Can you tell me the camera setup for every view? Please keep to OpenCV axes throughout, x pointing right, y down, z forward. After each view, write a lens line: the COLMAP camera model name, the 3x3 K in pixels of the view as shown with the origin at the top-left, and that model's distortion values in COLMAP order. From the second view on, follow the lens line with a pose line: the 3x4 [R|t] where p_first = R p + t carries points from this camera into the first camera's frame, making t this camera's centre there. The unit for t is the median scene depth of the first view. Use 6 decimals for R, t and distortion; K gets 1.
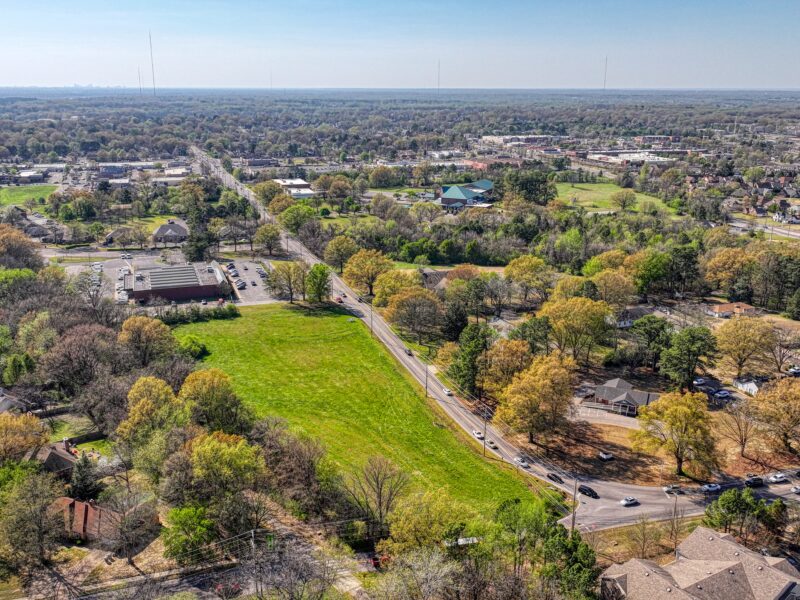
lens RADIAL K [[744.0, 0, 400.0], [0, 744.0, 300.0], [0, 0, 1]] dist [0.015350, -0.001034]
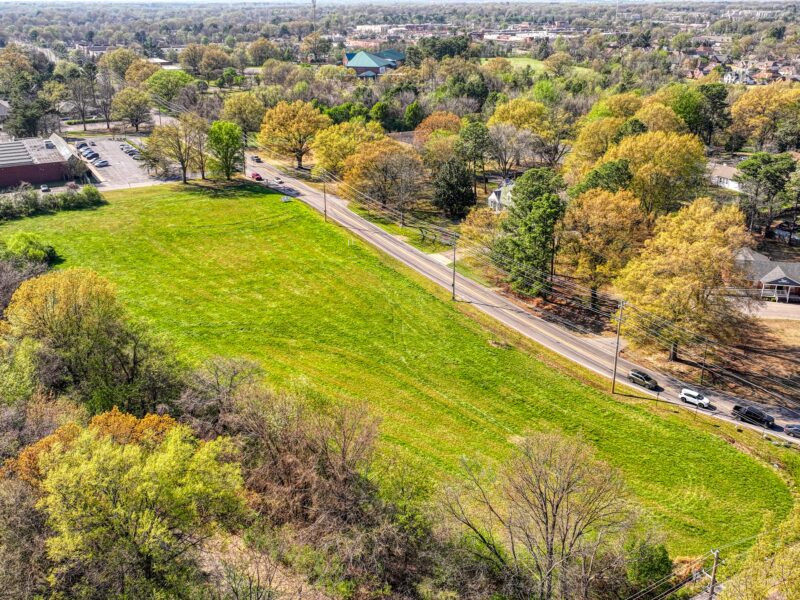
lens RADIAL K [[715.7, 0, 399.9], [0, 715.7, 309.7], [0, 0, 1]] dist [-0.005422, -0.005637]
pose [[0.979298, -0.080548, 0.185706, -0.092093], [0.057310, 0.990211, 0.127272, 0.048934], [-0.194139, -0.113995, 0.974328, 0.352984]]
